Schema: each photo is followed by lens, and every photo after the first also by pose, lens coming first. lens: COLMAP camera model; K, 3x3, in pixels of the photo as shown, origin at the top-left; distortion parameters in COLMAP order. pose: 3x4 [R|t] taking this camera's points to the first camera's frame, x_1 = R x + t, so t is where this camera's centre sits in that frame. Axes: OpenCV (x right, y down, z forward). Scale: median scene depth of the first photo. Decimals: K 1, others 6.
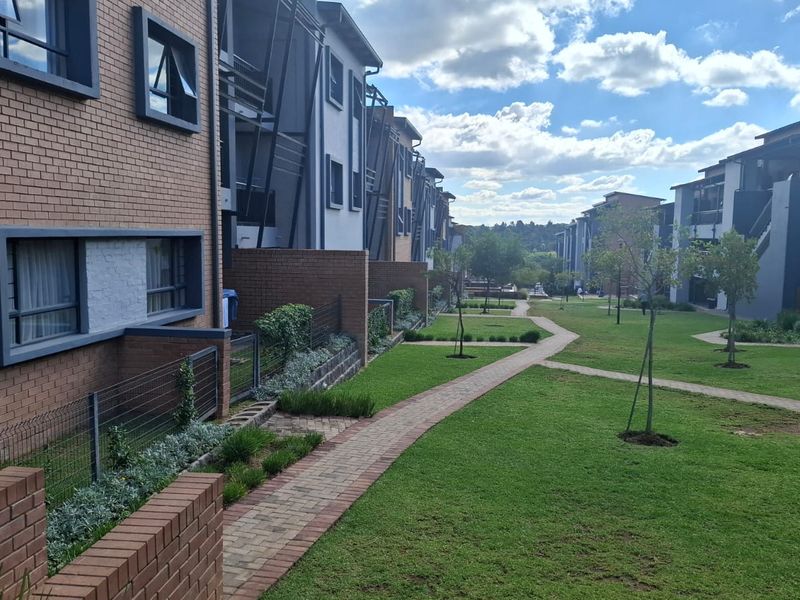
lens RADIAL K [[727.9, 0, 387.2], [0, 727.9, 298.7], [0, 0, 1]] dist [-0.005341, -0.003549]
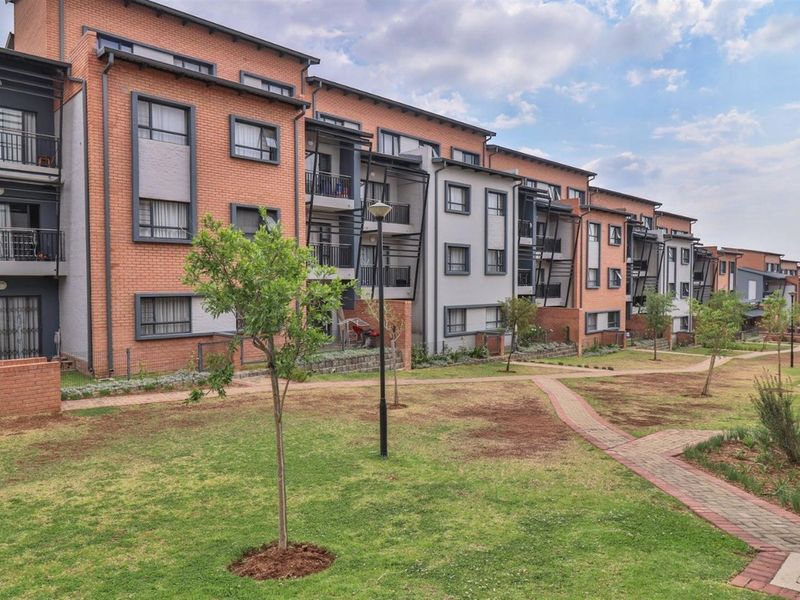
lens RADIAL K [[727.9, 0, 387.2], [0, 727.9, 298.7], [0, 0, 1]] dist [-0.005341, -0.003549]
pose [[0.843281, 0.031893, -0.536526, 0.772321], [-0.068020, 0.996544, -0.047671, 0.117939], [0.533151, 0.076695, 0.842536, -2.911746]]
